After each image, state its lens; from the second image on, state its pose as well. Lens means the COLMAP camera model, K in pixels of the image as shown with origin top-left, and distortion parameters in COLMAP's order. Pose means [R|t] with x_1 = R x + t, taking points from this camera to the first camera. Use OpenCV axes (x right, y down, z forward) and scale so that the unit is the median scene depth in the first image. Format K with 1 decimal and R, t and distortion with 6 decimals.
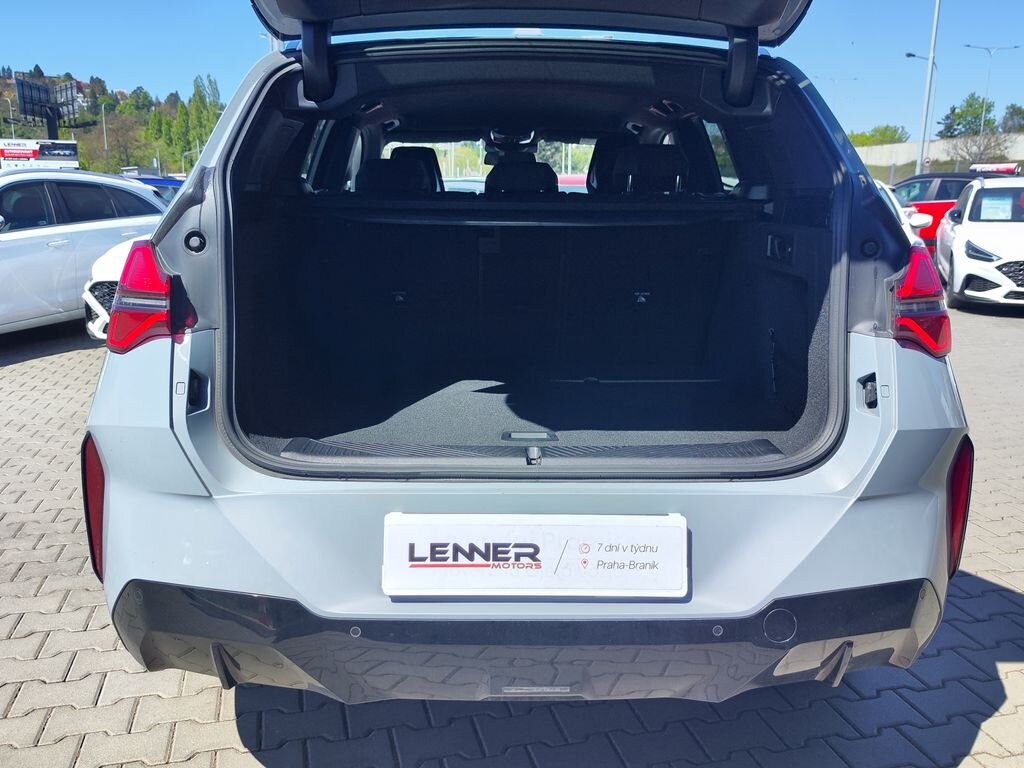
lens RADIAL K [[902.8, 0, 512.7], [0, 902.8, 370.8], [0, 0, 1]] dist [0.019554, -0.003816]
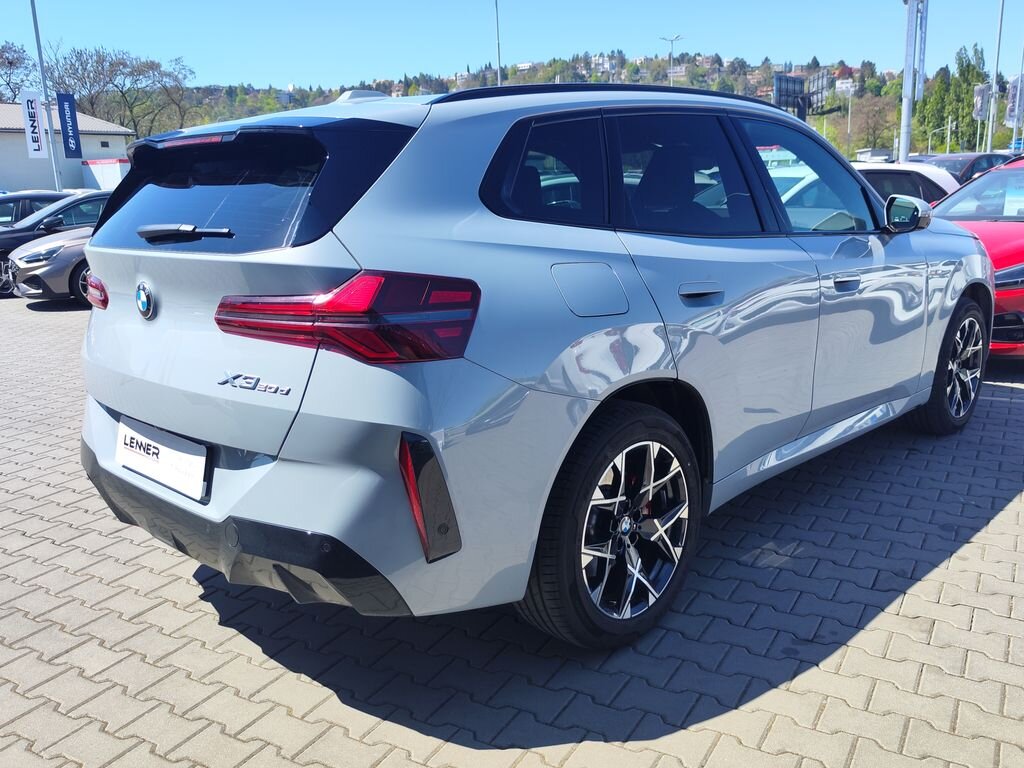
lens RADIAL K [[902.8, 0, 512.7], [0, 902.8, 370.8], [0, 0, 1]] dist [0.019554, -0.003816]
pose [[0.708225, 0.117367, -0.696163, 0.794306], [-0.102708, 0.992722, 0.062877, -0.054935], [0.698476, 0.026970, 0.715125, 0.149019]]
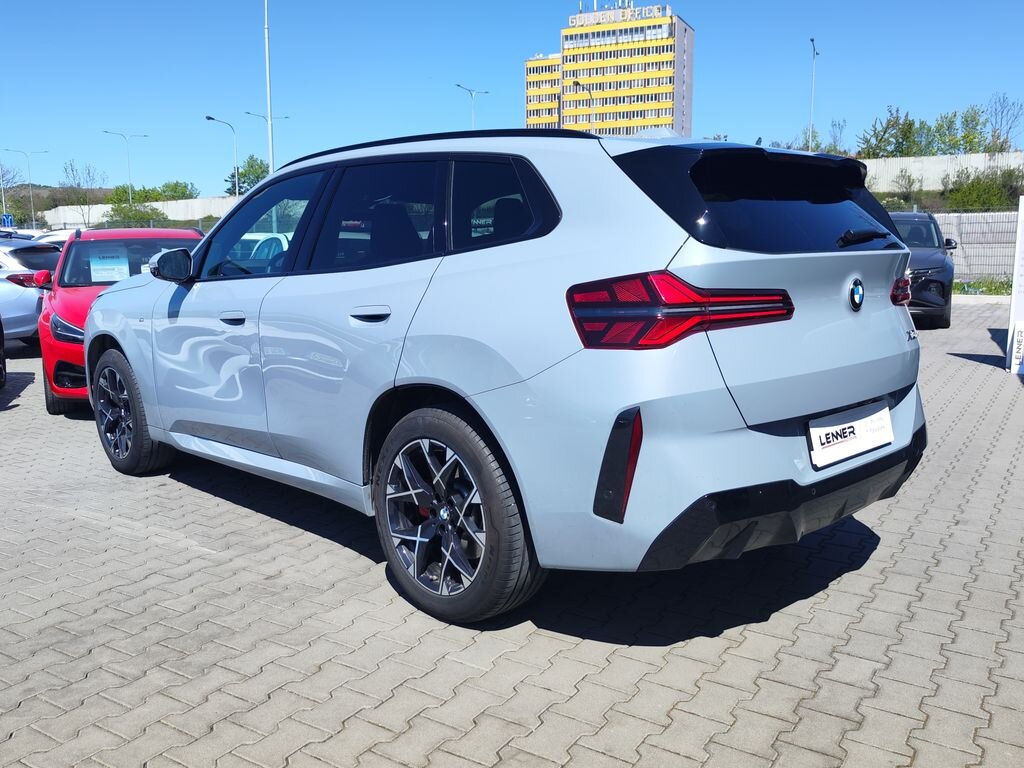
lens RADIAL K [[902.8, 0, 512.7], [0, 902.8, 370.8], [0, 0, 1]] dist [0.019554, -0.003816]
pose [[0.732548, -0.116680, 0.670640, -0.856479], [0.155126, 0.987892, 0.002430, -0.013550], [-0.662804, 0.102254, 0.741779, 0.048387]]
